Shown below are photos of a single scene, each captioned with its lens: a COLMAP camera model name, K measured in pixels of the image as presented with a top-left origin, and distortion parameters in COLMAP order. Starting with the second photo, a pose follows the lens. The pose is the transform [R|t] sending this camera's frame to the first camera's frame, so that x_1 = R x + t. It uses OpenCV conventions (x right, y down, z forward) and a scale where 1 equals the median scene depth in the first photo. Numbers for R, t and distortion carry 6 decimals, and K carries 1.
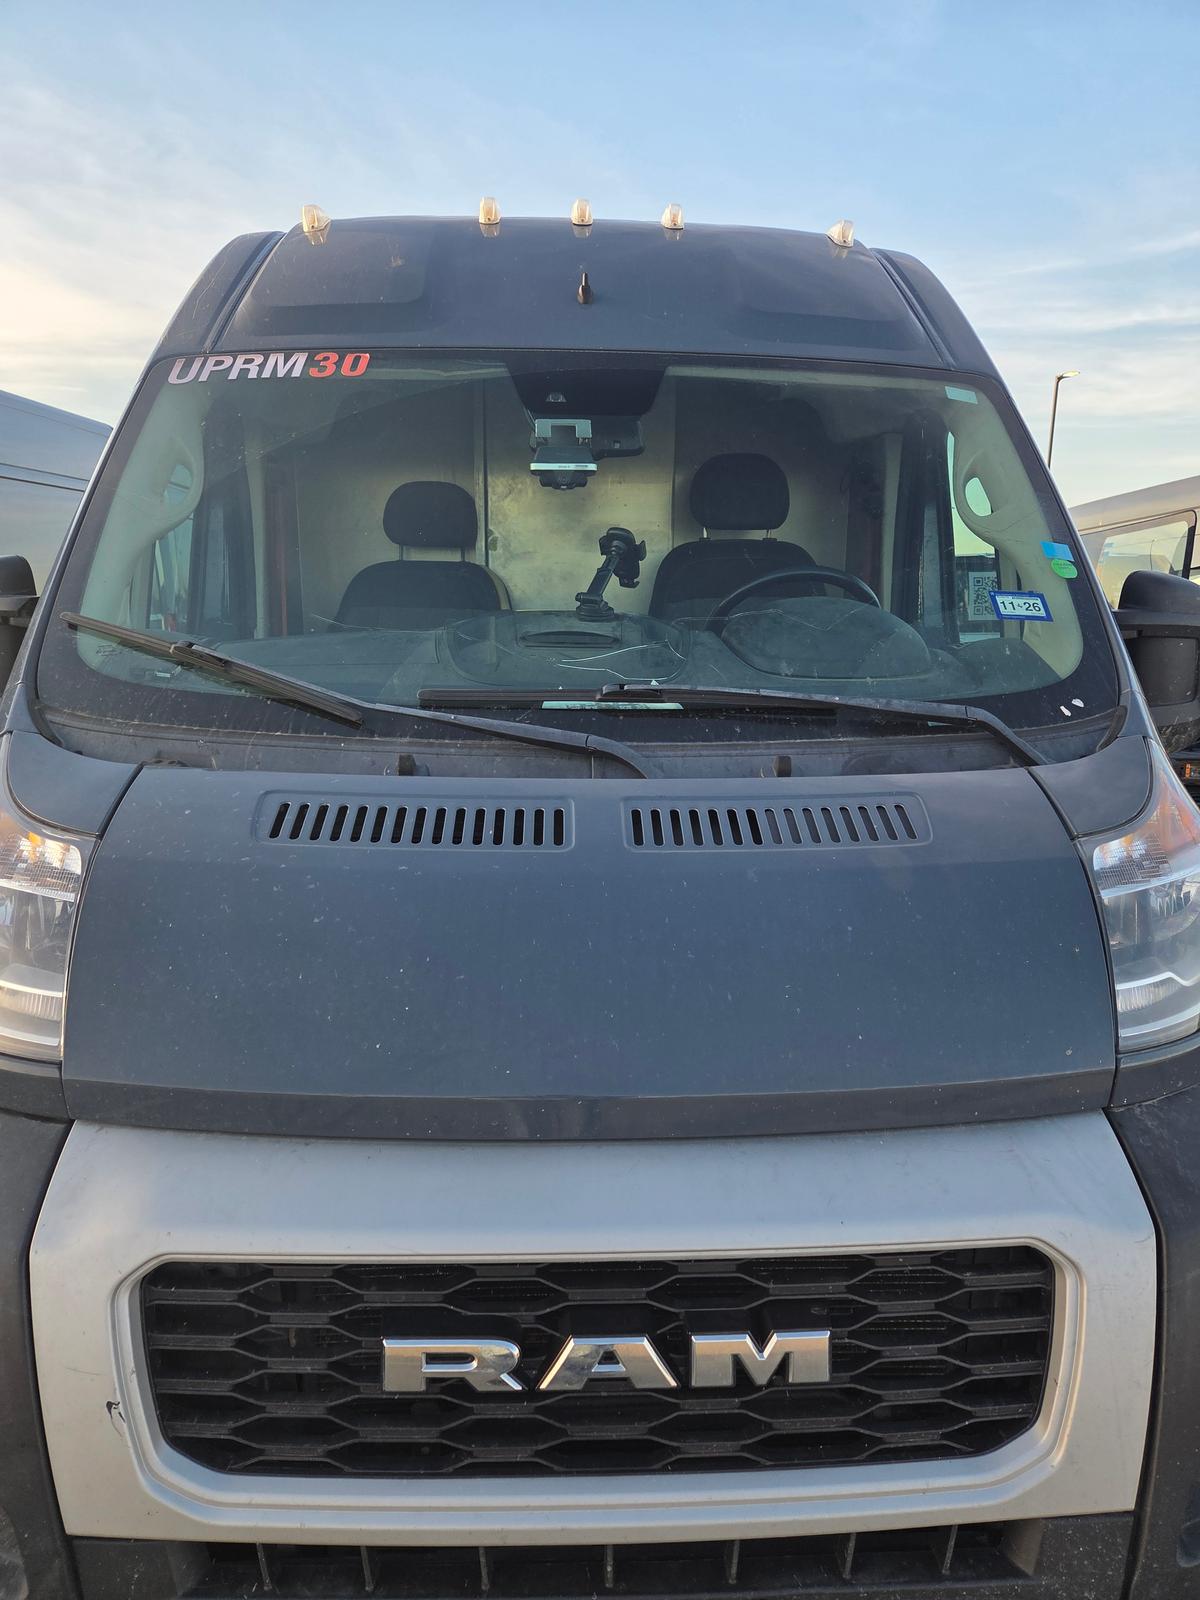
lens RADIAL K [[1050.0, 0, 645.7], [0, 1050.0, 774.4], [0, 0, 1]] dist [0.055735, 0.062470]
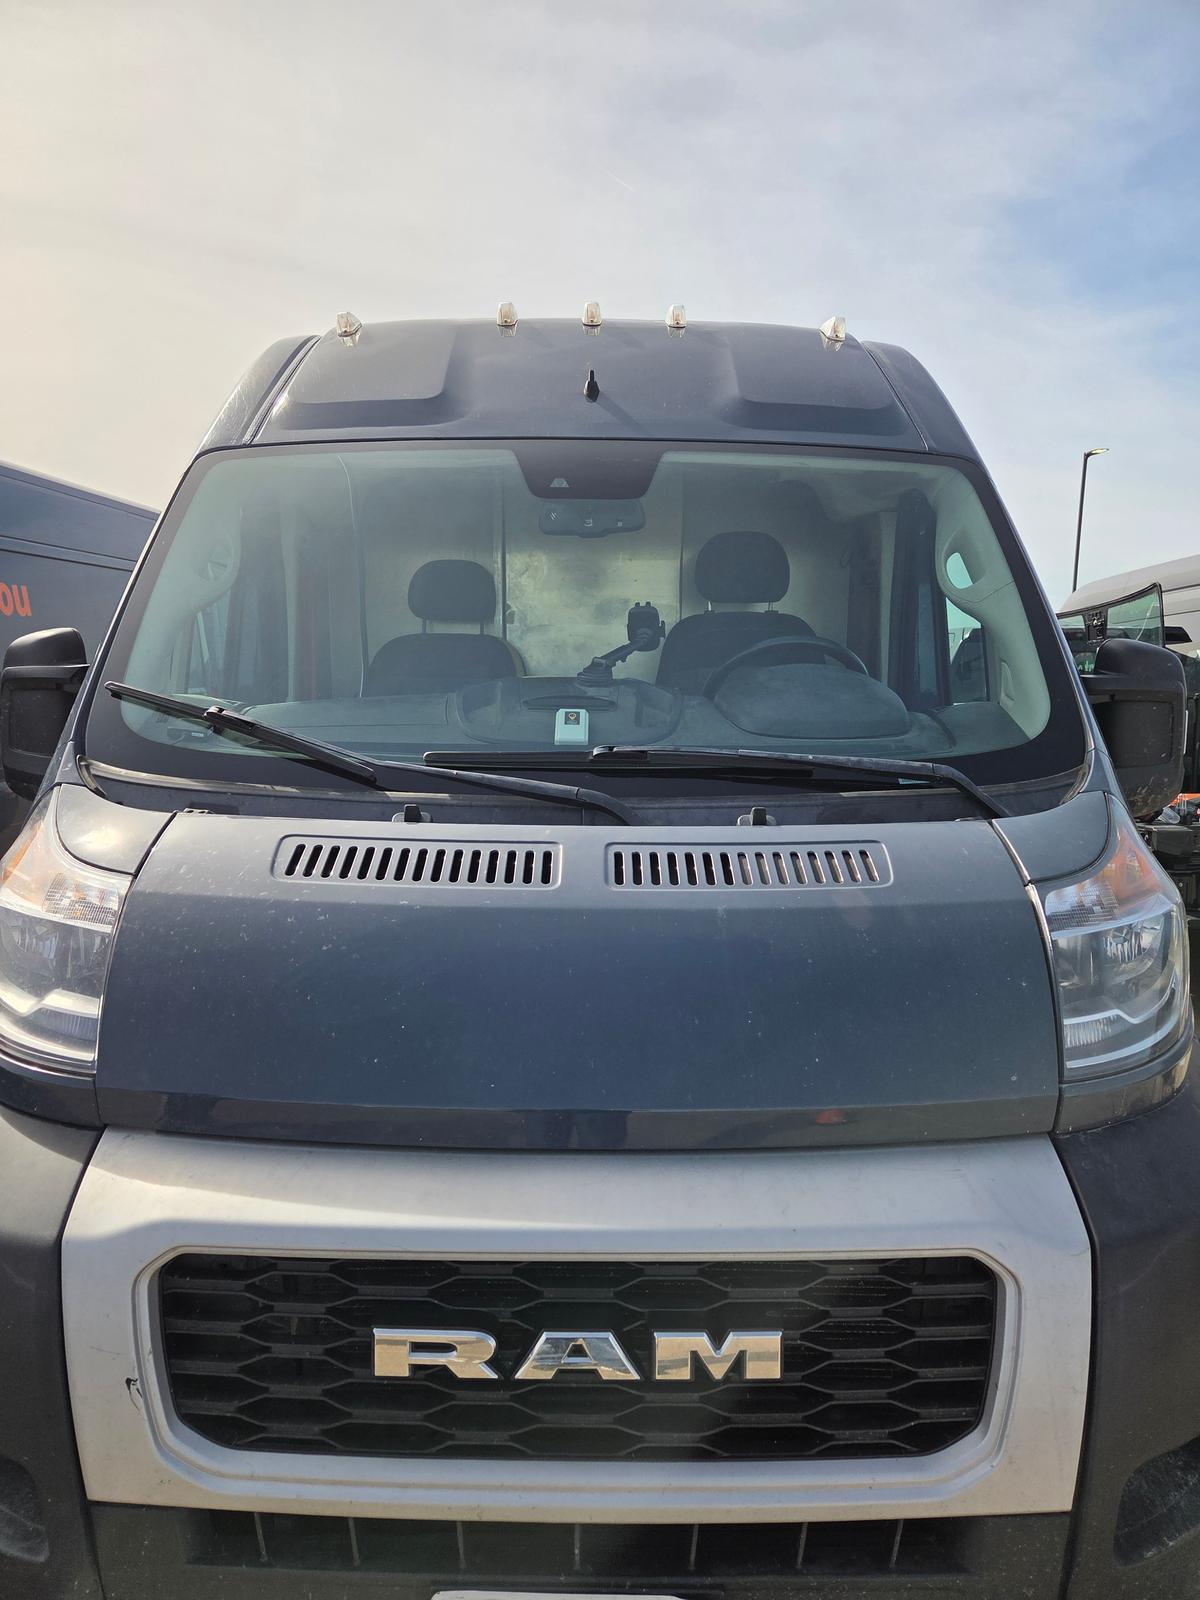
lens RADIAL K [[1086.4, 0, 640.3], [0, 1086.4, 795.7], [0, 0, 1]] dist [0.102015, 0.000124]
pose [[0.998966, 0.004943, -0.045185, 0.066971], [-0.007561, 0.998290, -0.057957, 0.041044], [0.044821, 0.058238, 0.997296, -0.135349]]
